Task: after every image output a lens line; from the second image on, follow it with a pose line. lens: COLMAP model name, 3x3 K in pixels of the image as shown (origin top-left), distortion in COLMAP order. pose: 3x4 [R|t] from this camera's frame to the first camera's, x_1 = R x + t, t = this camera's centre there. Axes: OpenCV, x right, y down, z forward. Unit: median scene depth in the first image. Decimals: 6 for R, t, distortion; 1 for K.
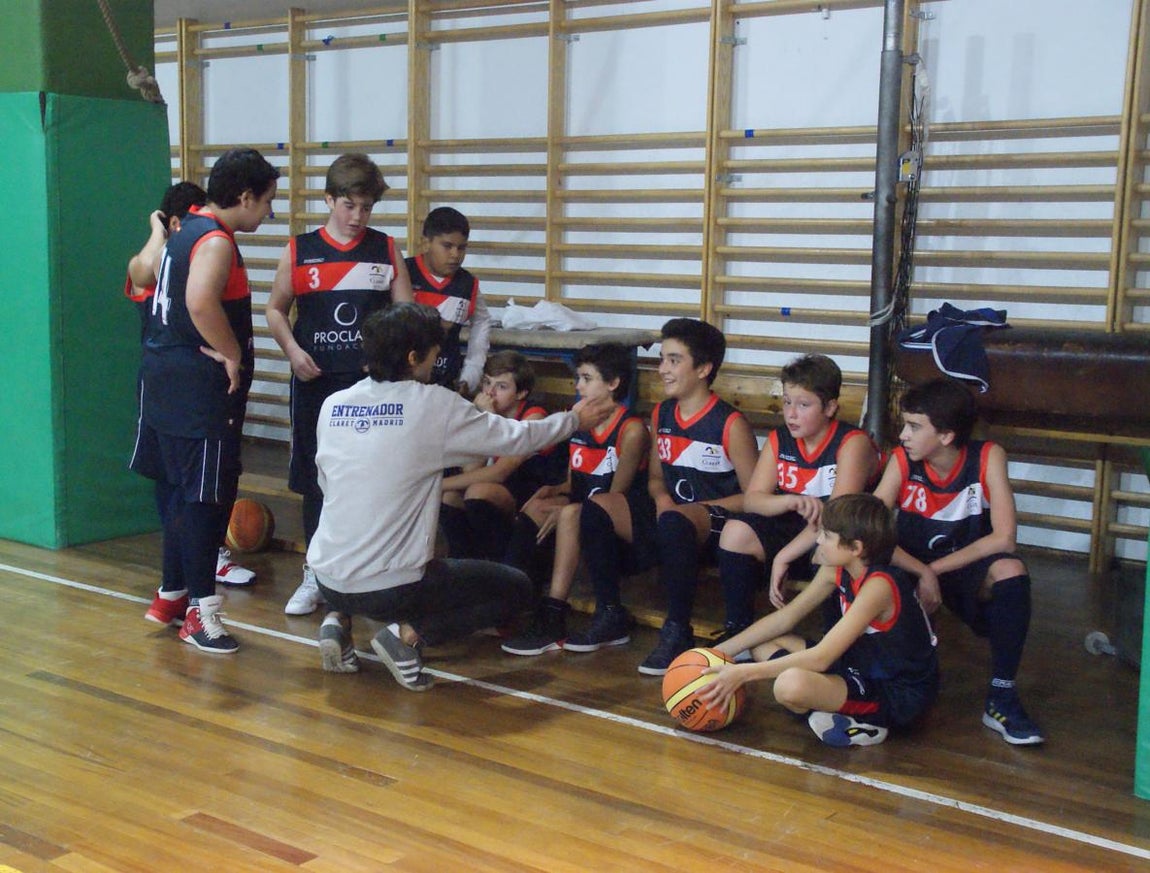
lens RADIAL K [[1561.1, 0, 494.7], [0, 1561.1, 435.4], [0, 0, 1]] dist [0.032911, 0.072605]
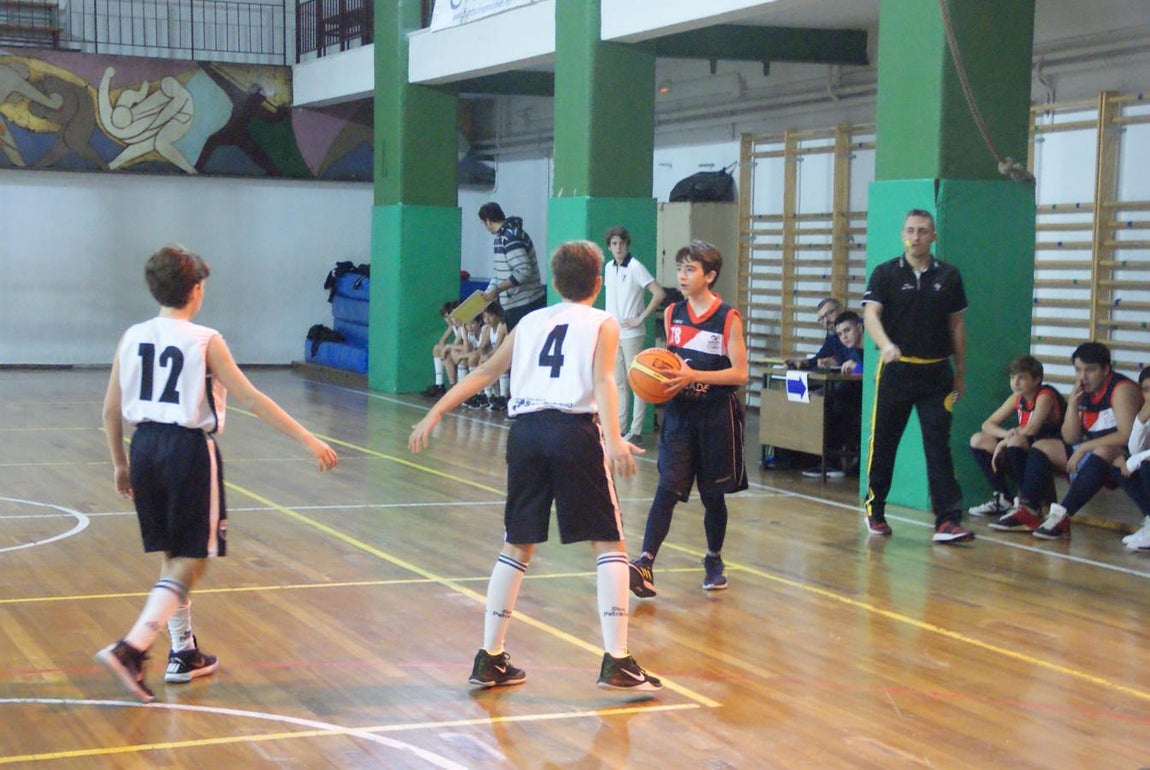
lens RADIAL K [[2213.8, 0, 579.5], [0, 2213.8, 386.0], [0, 0, 1]] dist [0.275026, 0.623622]
pose [[0.869451, 0.029116, -0.493160, 0.339158], [-0.070038, 0.995443, -0.064708, 0.093125], [0.489029, 0.090800, 0.867529, -0.696232]]
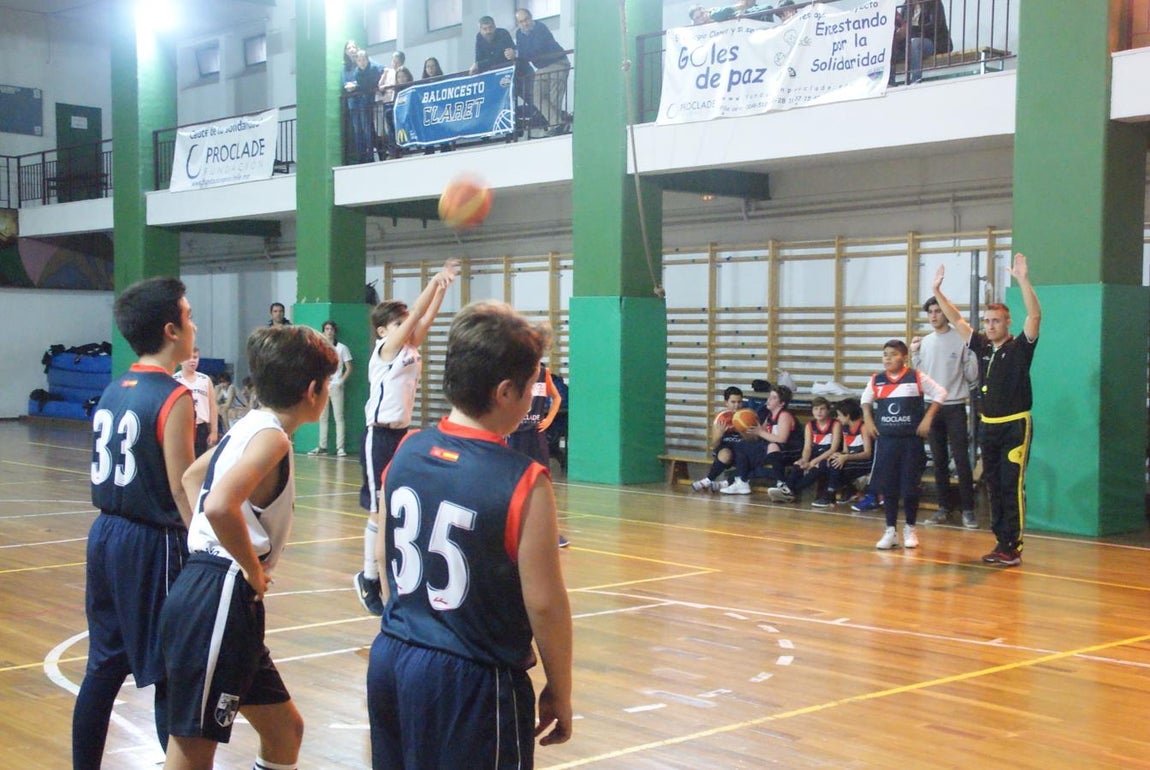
lens RADIAL K [[1562.9, 0, 570.5], [0, 1562.9, 399.1], [0, 0, 1]] dist [0.042010, 0.378141]
pose [[0.985287, -0.000969, -0.170906, 0.042992], [-0.015907, 0.995123, -0.097348, 0.145668], [0.170166, 0.098635, 0.980467, -1.124029]]
